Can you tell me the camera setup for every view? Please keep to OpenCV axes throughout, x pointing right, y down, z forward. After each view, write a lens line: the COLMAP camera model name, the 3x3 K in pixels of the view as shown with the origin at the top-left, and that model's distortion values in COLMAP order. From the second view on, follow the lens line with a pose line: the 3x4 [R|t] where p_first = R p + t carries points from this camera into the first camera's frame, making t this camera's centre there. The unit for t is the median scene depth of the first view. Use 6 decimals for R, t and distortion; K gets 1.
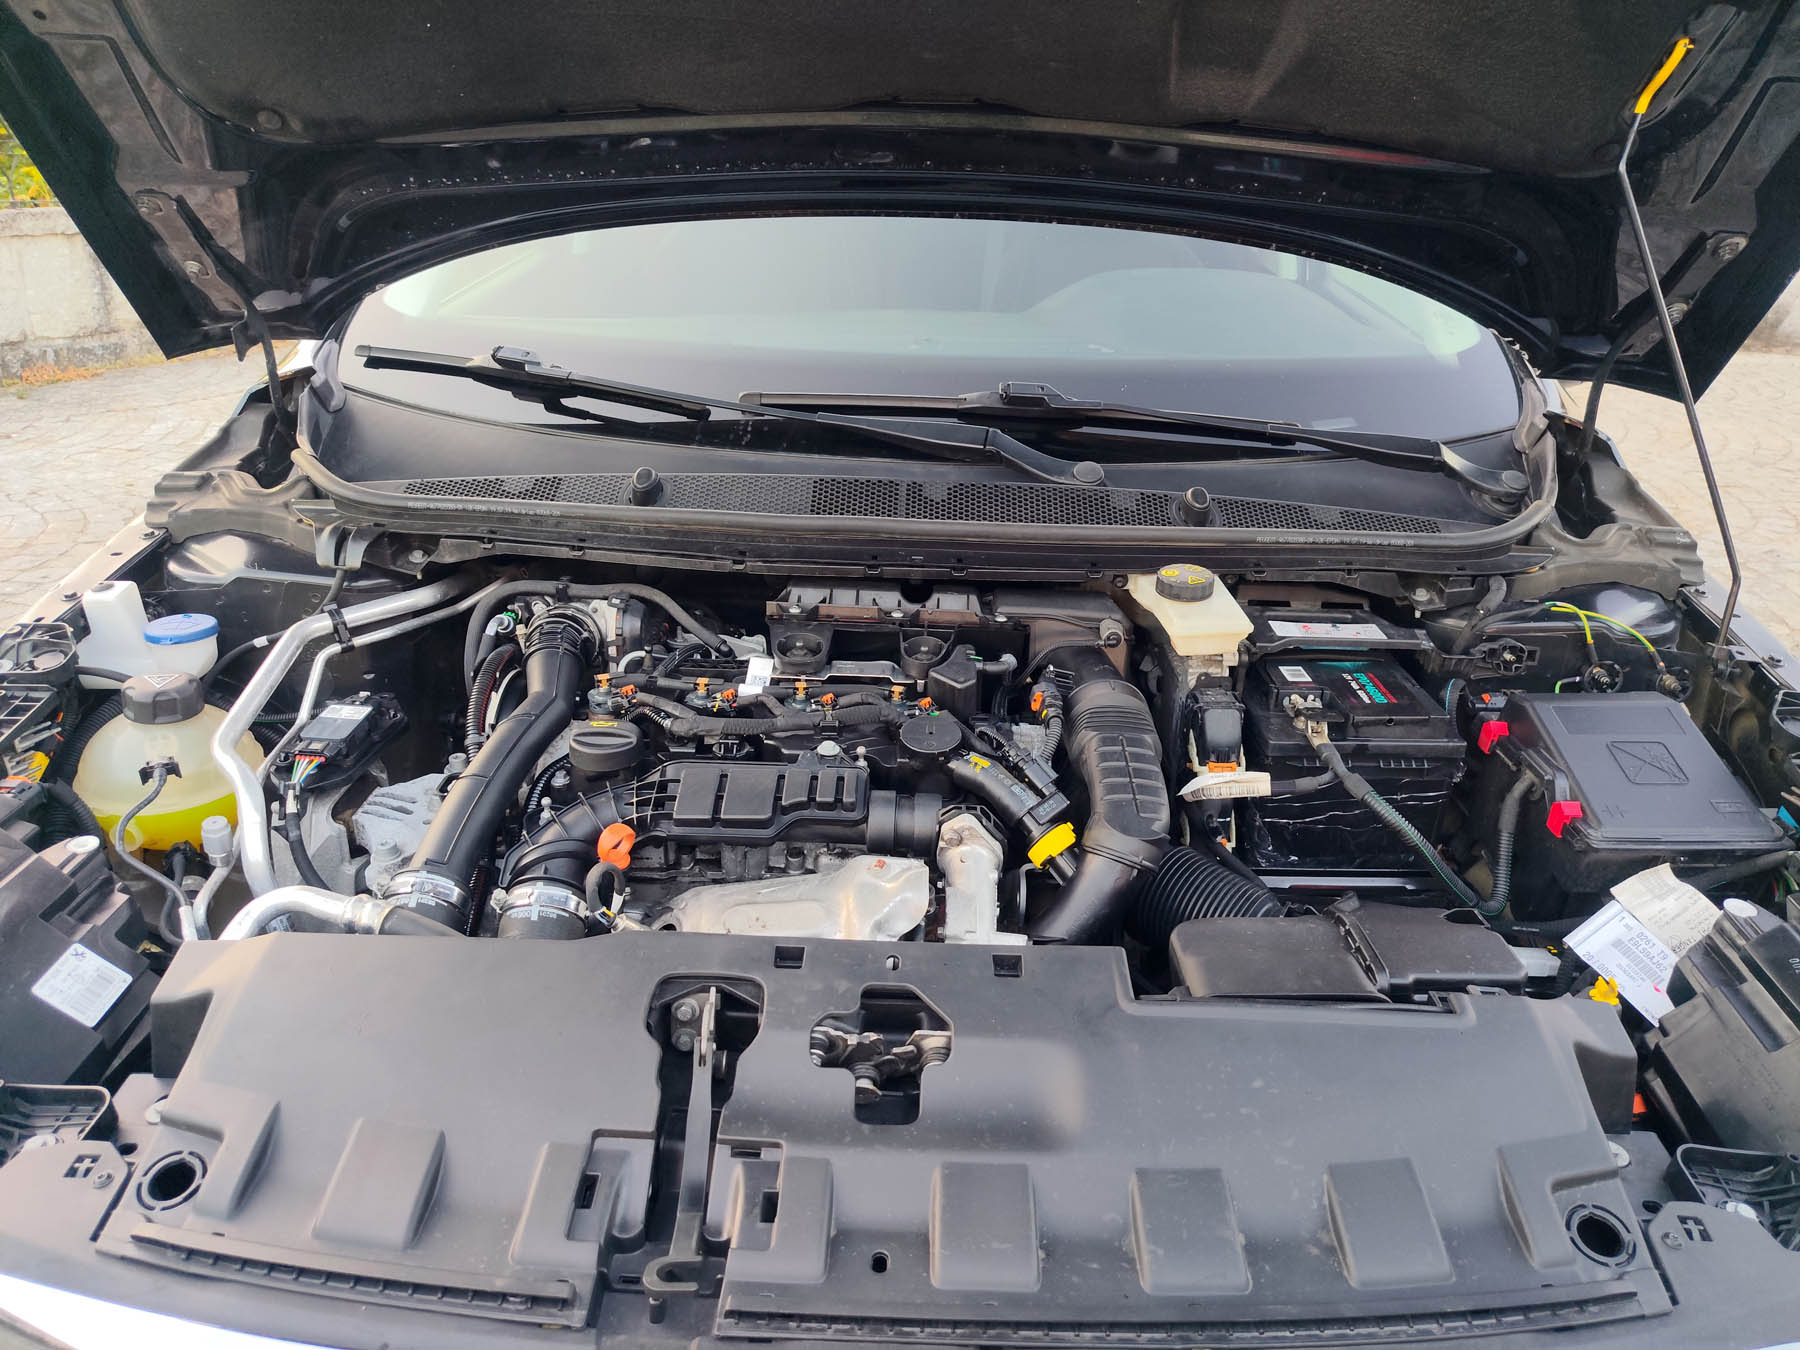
lens RADIAL K [[1264.0, 0, 910.9], [0, 1264.0, 679.6], [0, 0, 1]] dist [0.018523, -0.019759]
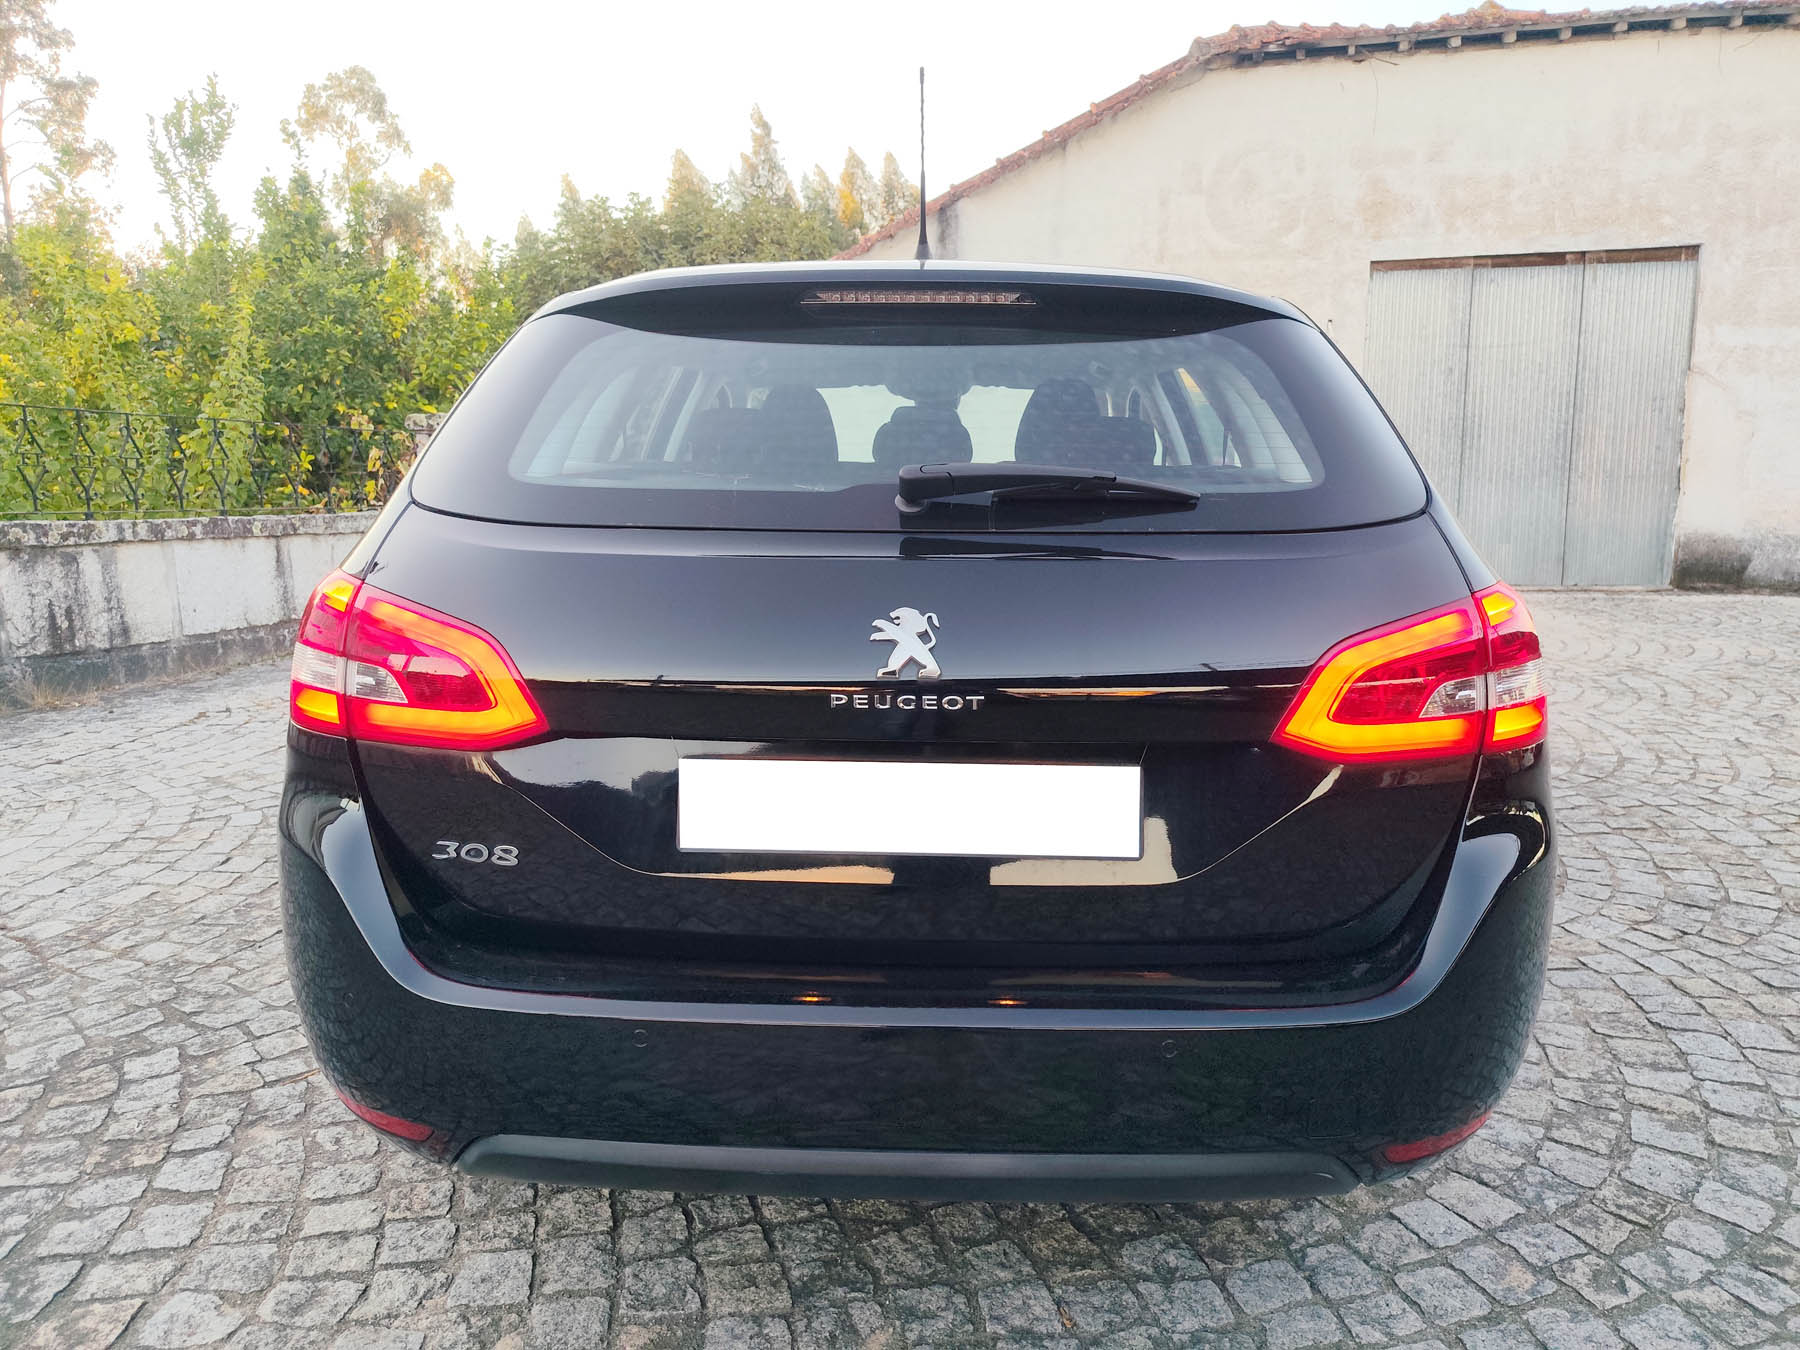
lens RADIAL K [[1264.0, 0, 903.3], [0, 1264.0, 678.2], [0, 0, 1]] dist [0.018523, -0.019759]
pose [[0.999597, -0.028337, 0.001552, -0.143502], [0.027944, 0.973236, -0.228102, 0.089995], [0.004953, 0.228054, 0.973636, -0.183333]]
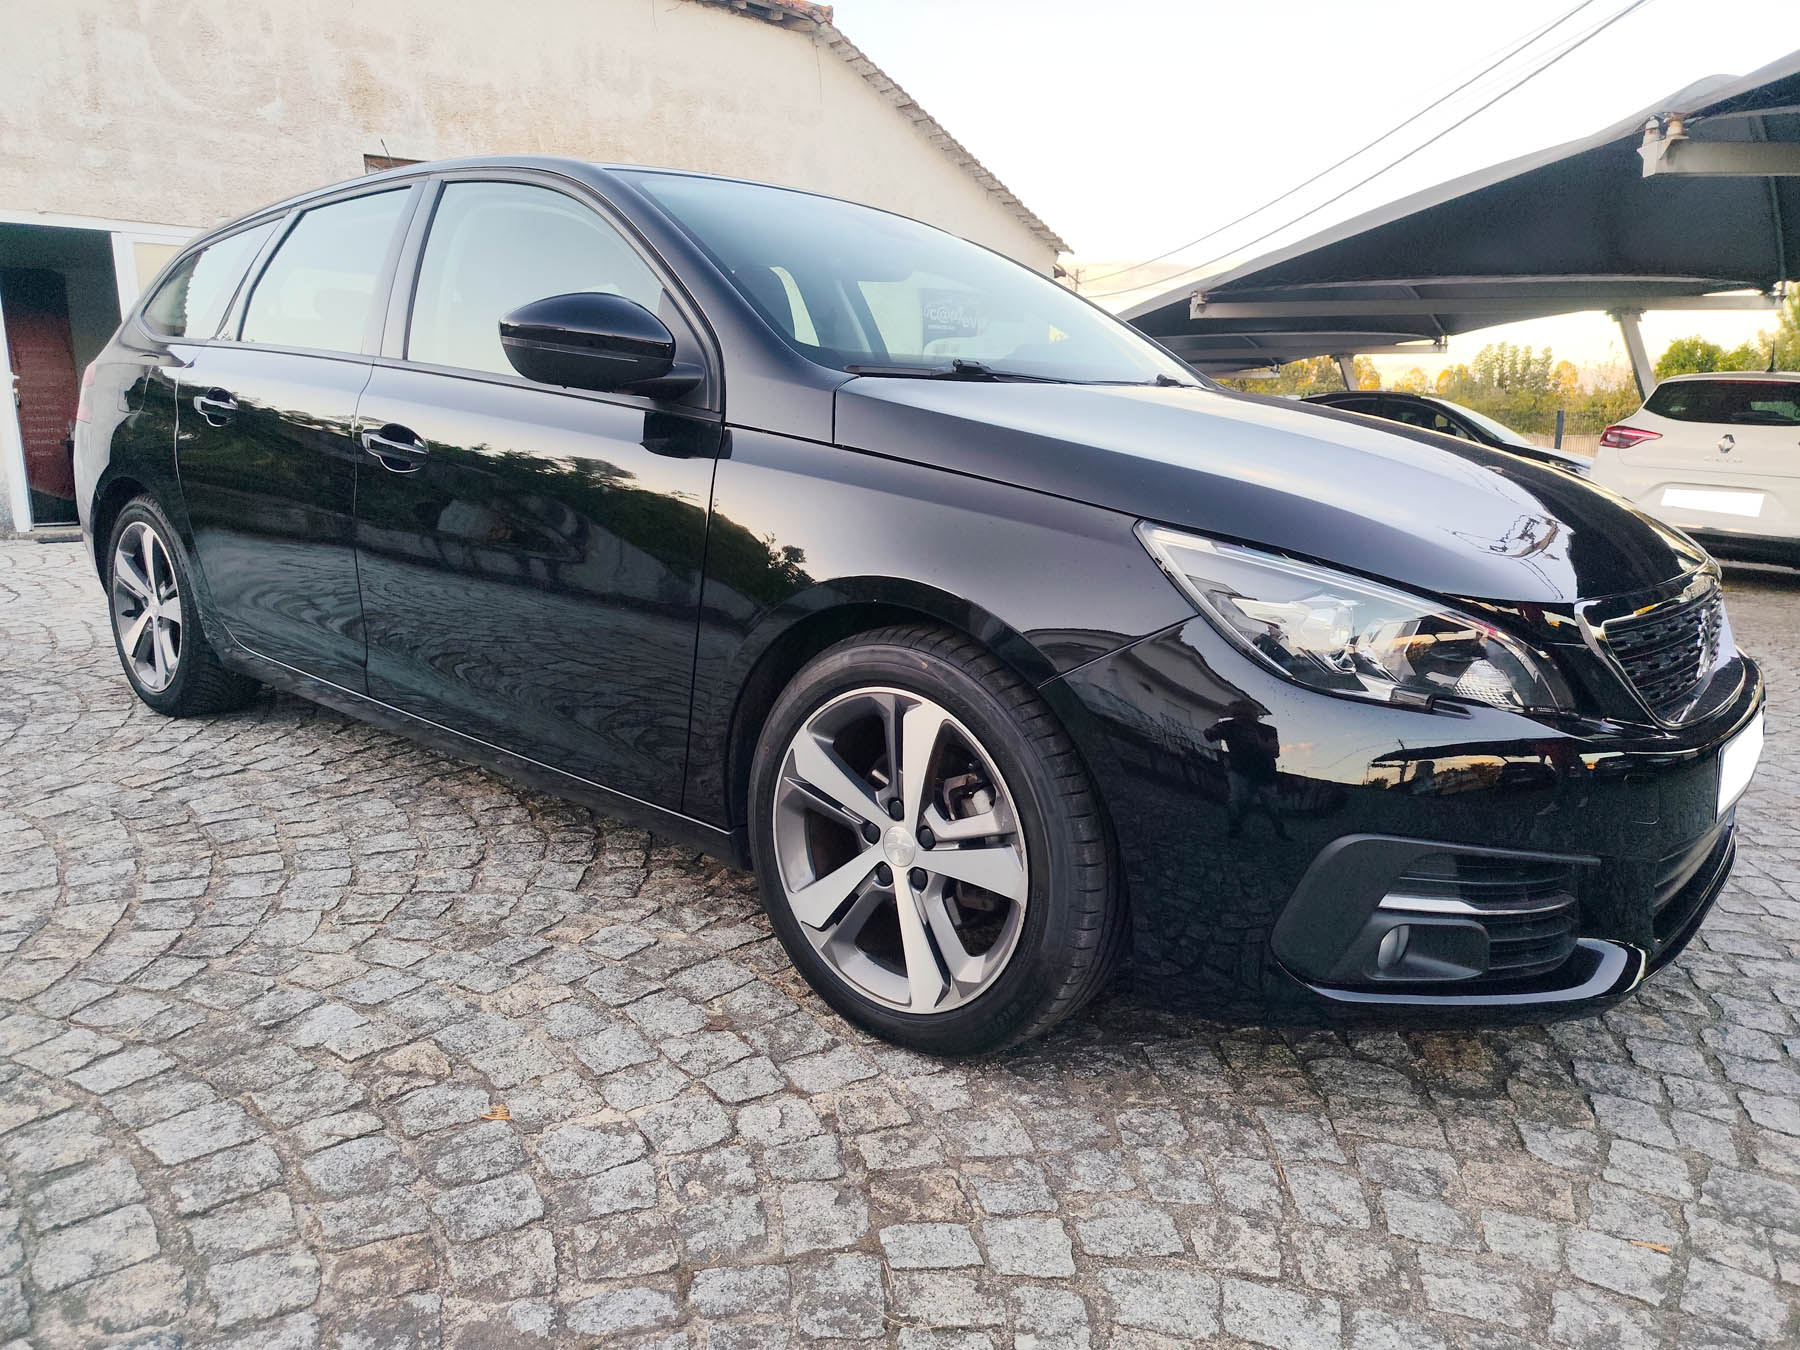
lens RADIAL K [[1264.0, 0, 905.7], [0, 1264.0, 673.4], [0, 0, 1]] dist [0.018523, -0.019759]
pose [[0.623109, -0.174947, 0.762318, -0.358416], [0.308383, 0.950658, -0.033899, 0.027812], [-0.718774, 0.256208, 0.646314, 0.037900]]
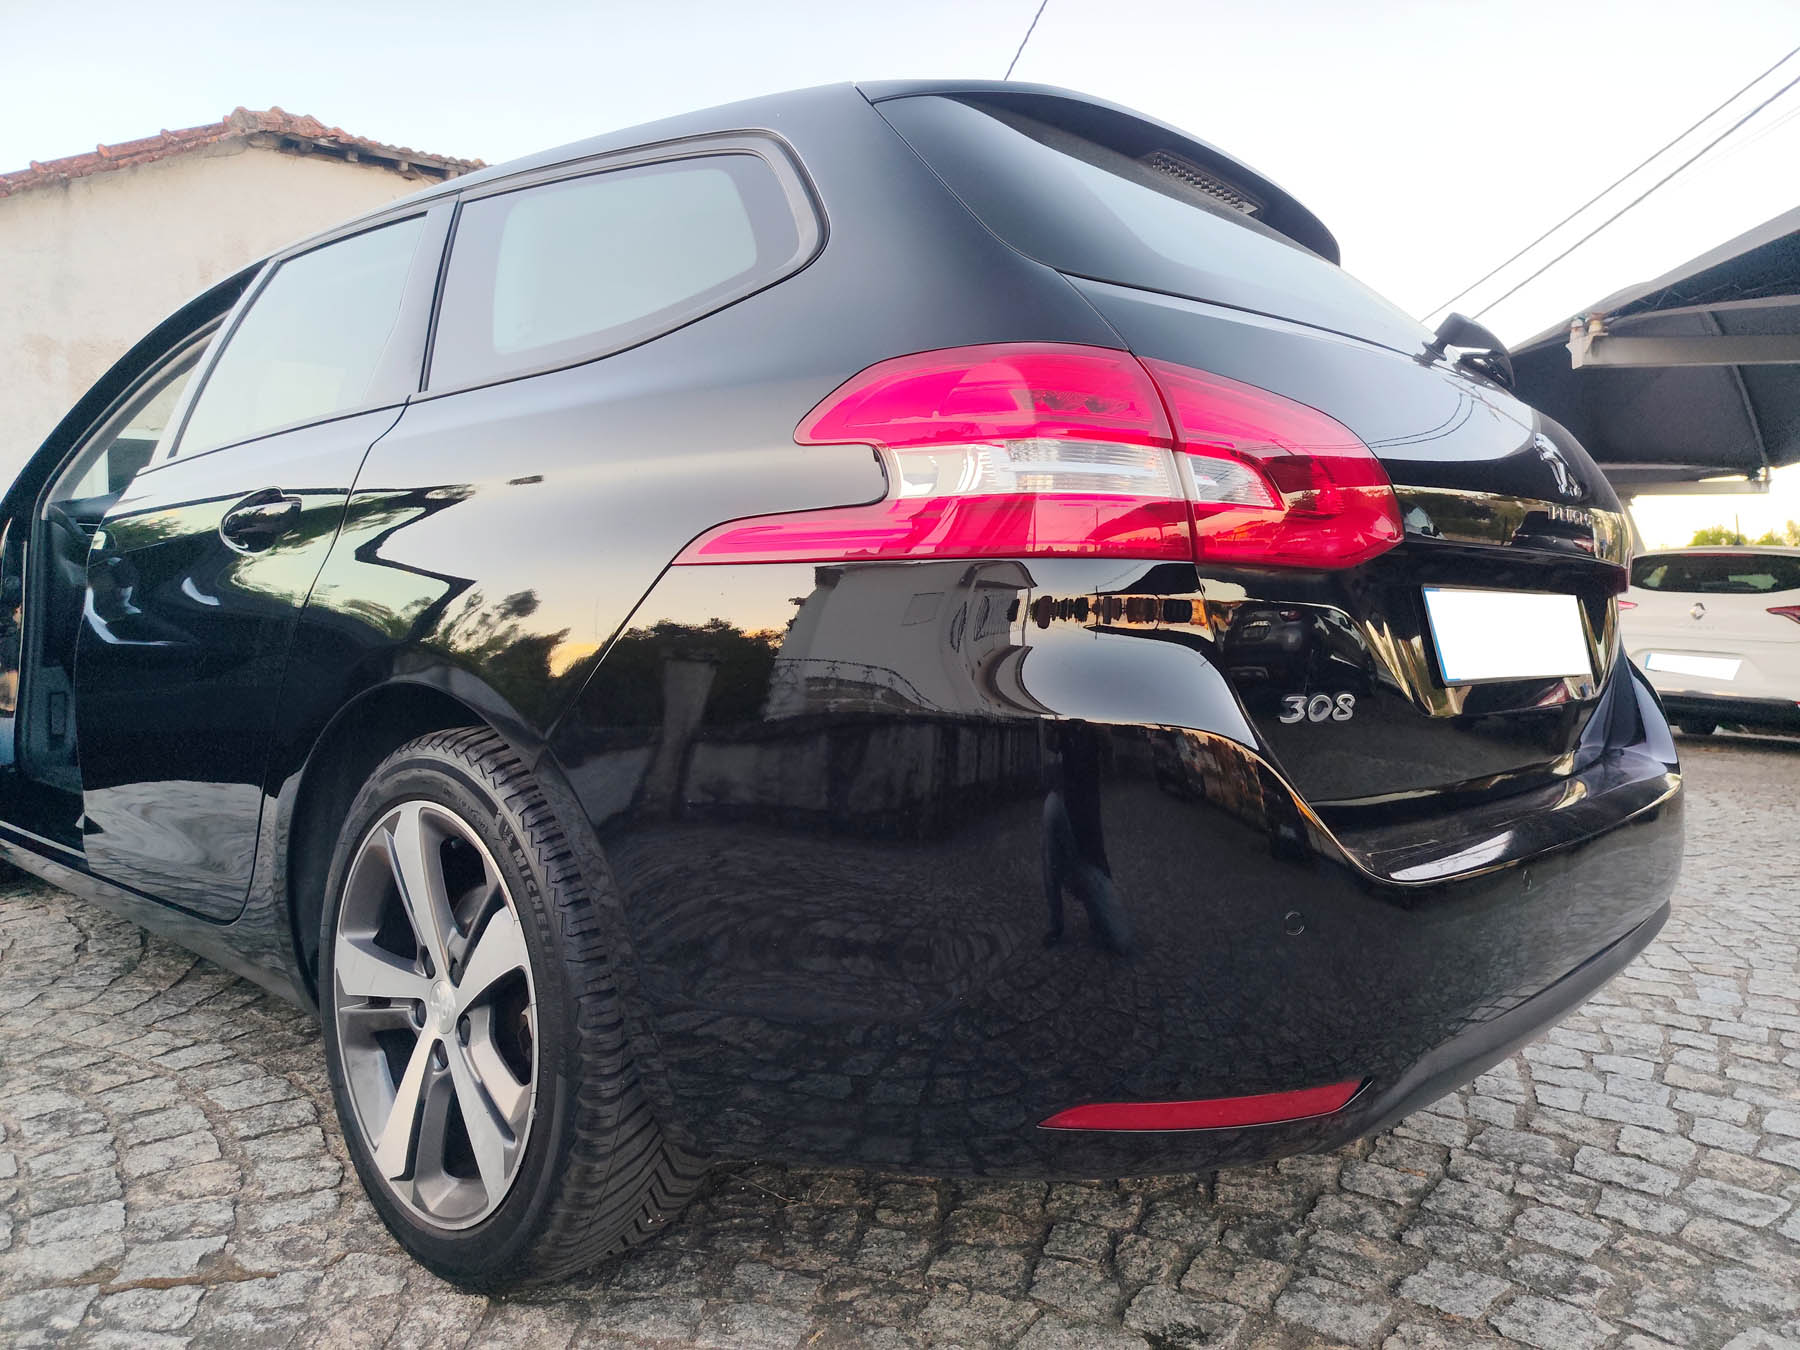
lens RADIAL K [[1264.0, 0, 908.7], [0, 1264.0, 676.1], [0, 0, 1]] dist [0.018523, -0.019759]
pose [[0.648012, -0.063265, 0.758998, -0.397541], [0.311989, 0.931147, -0.188753, 0.077510], [-0.694798, 0.359113, 0.623132, -0.022661]]
